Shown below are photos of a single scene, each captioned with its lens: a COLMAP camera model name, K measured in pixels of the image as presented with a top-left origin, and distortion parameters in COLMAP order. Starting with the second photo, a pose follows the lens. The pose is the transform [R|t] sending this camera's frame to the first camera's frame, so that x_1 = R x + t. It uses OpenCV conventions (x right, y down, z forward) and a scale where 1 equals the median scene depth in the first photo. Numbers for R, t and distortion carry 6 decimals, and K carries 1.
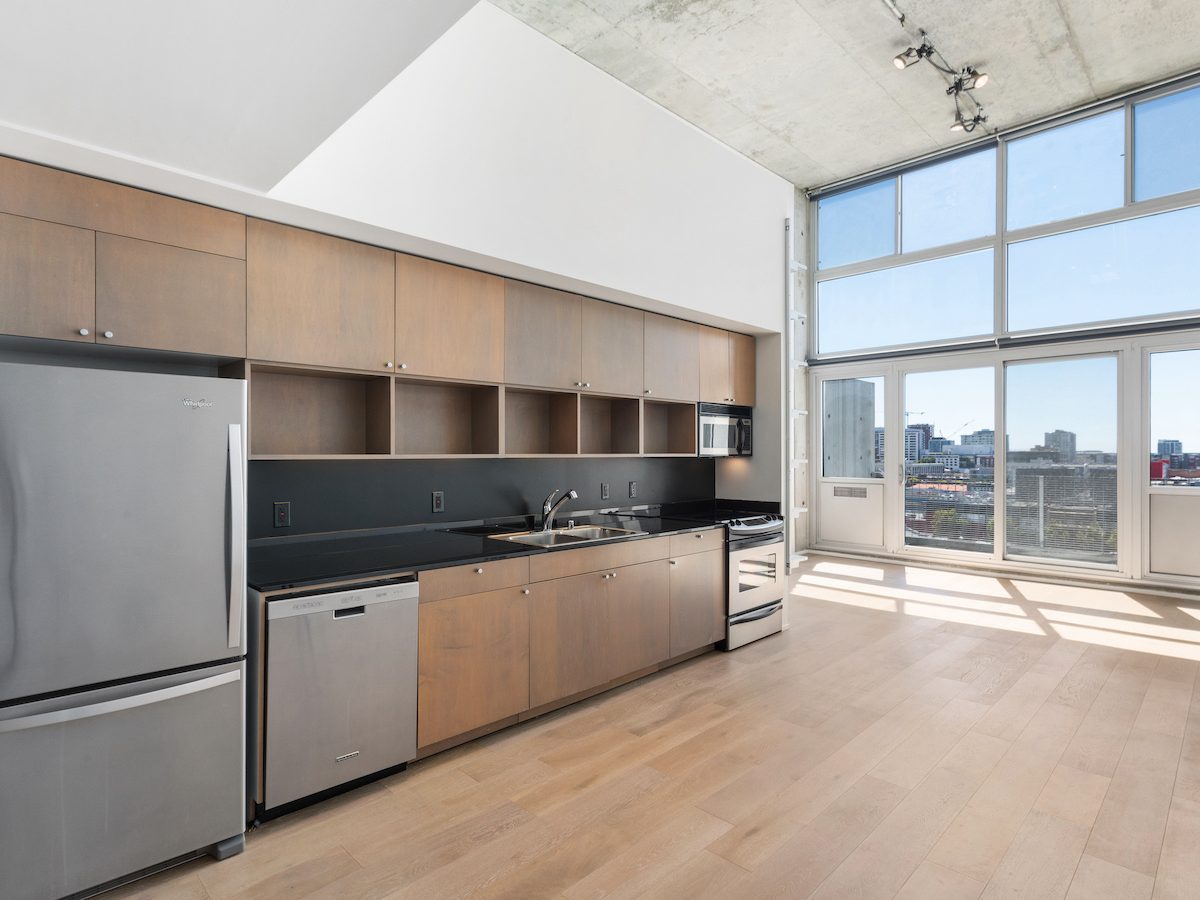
lens RADIAL K [[629.5, 0, 632.6], [0, 629.5, 456.5], [0, 0, 1]] dist [0.003616, -0.004997]
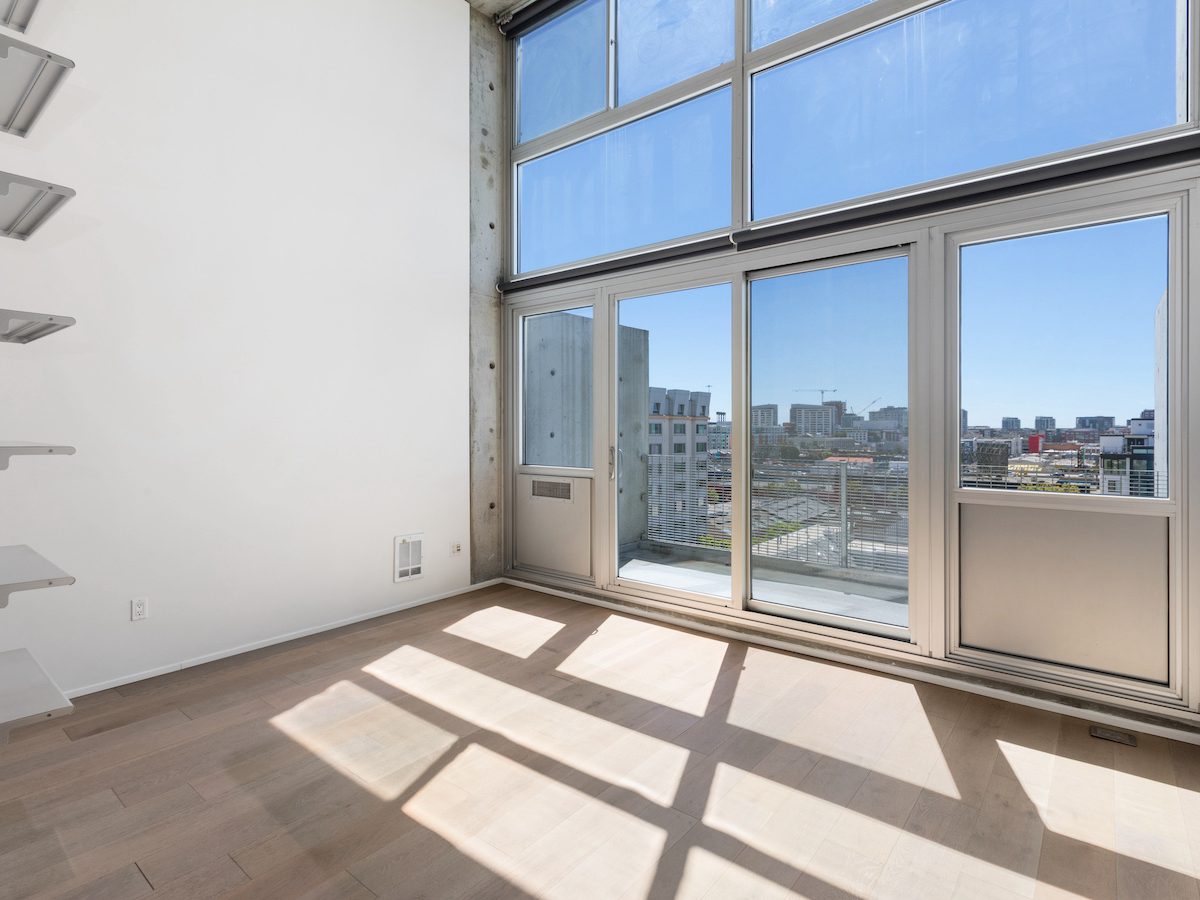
lens RADIAL K [[607.9, 0, 641.2], [0, 607.9, 431.3], [0, 0, 1]] dist [0.004335, -0.000138]
pose [[0.992699, 0.000940, 0.120614, 0.177830], [-0.000980, 0.999999, 0.000275, -0.001232], [-0.120614, -0.000391, 0.992699, 0.186936]]
